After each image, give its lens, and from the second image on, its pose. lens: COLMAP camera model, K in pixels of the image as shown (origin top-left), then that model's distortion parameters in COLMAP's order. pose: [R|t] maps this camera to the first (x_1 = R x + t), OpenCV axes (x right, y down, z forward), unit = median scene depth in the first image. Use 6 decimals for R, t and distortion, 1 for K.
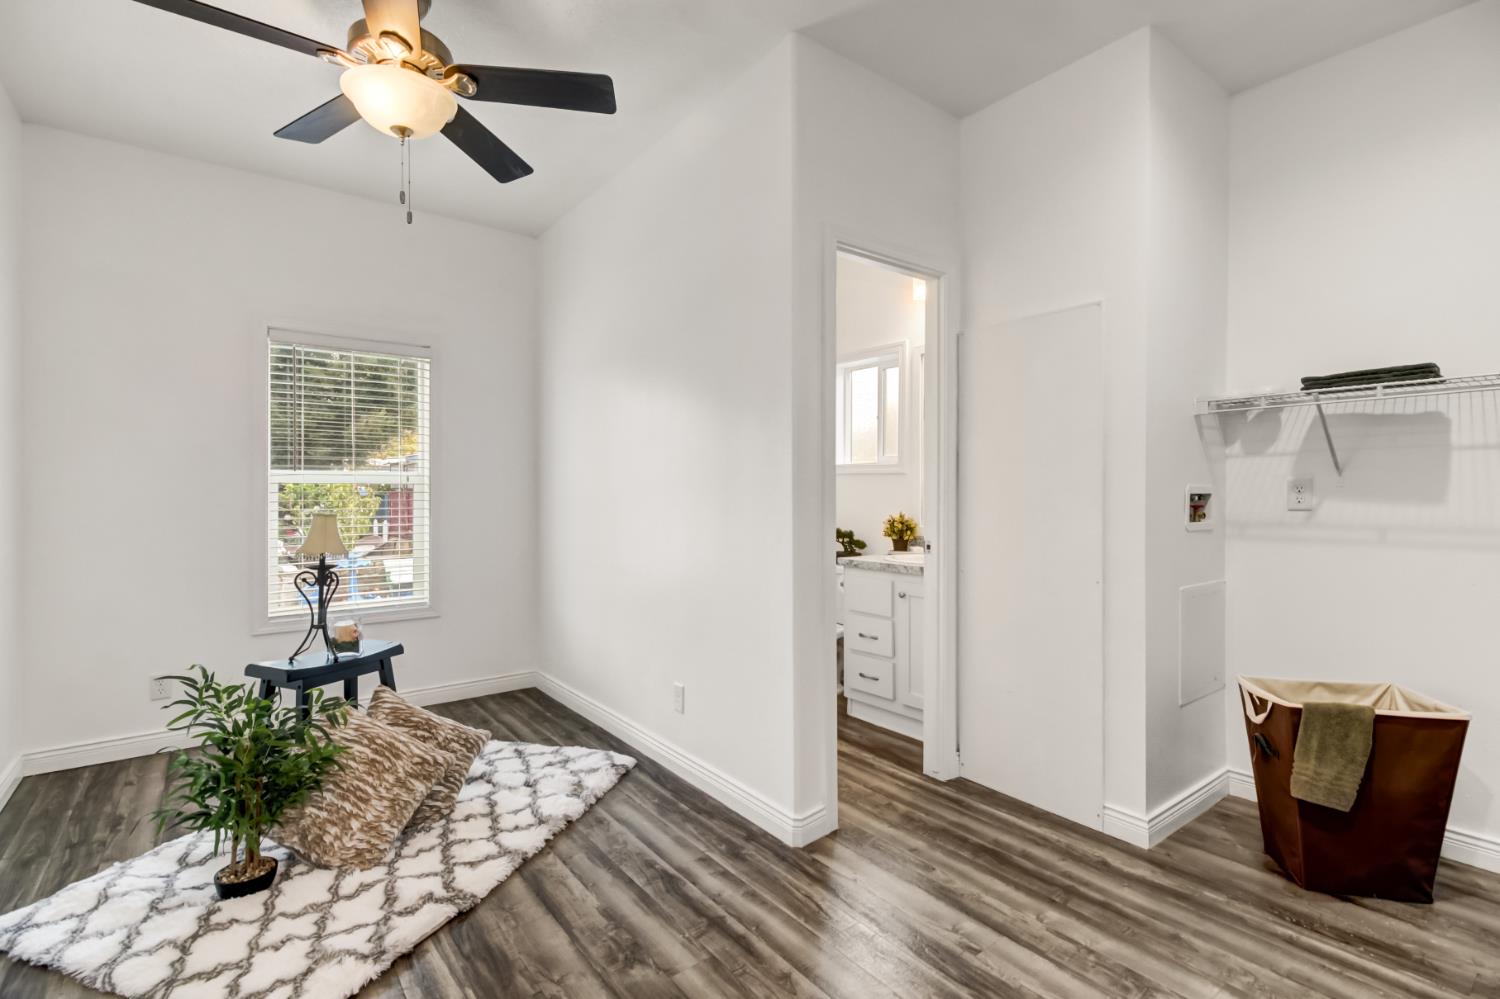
lens RADIAL K [[688.2, 0, 762.6], [0, 688.2, 491.9], [0, 0, 1]] dist [0.020108, -0.013772]
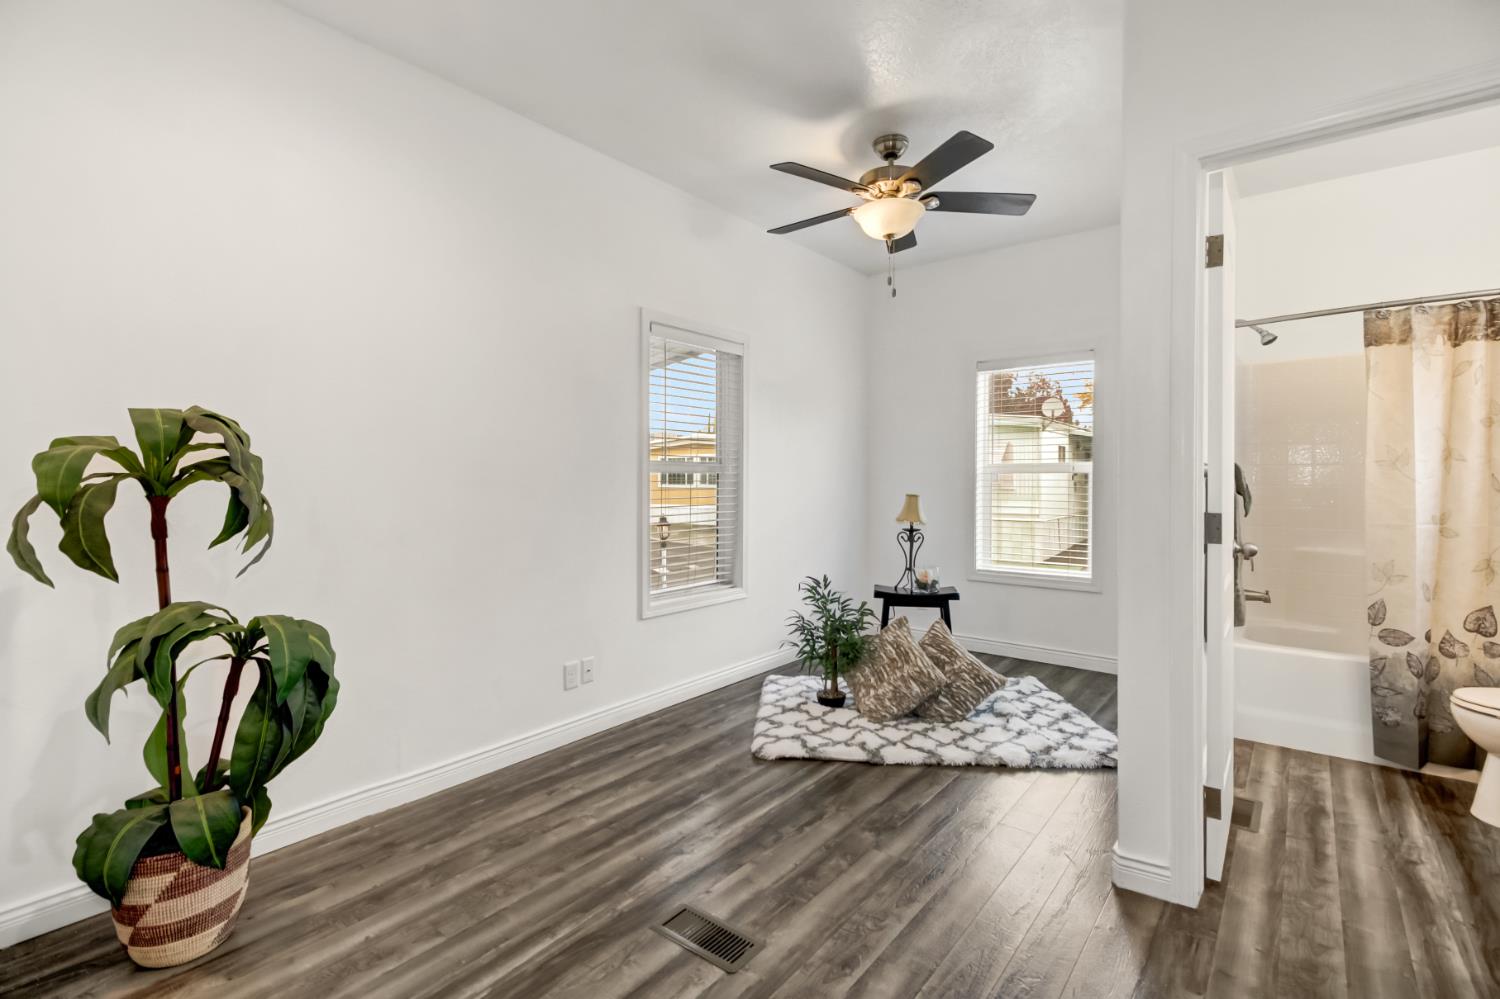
lens RADIAL K [[682.3, 0, 752.2], [0, 682.3, 485.1], [0, 0, 1]] dist [0.023784, -0.013084]
pose [[0.237999, 0.007638, -0.971235, 0.813976], [-0.000202, 0.999969, 0.007815, -0.000235], [0.971265, -0.001664, 0.237994, 0.354942]]
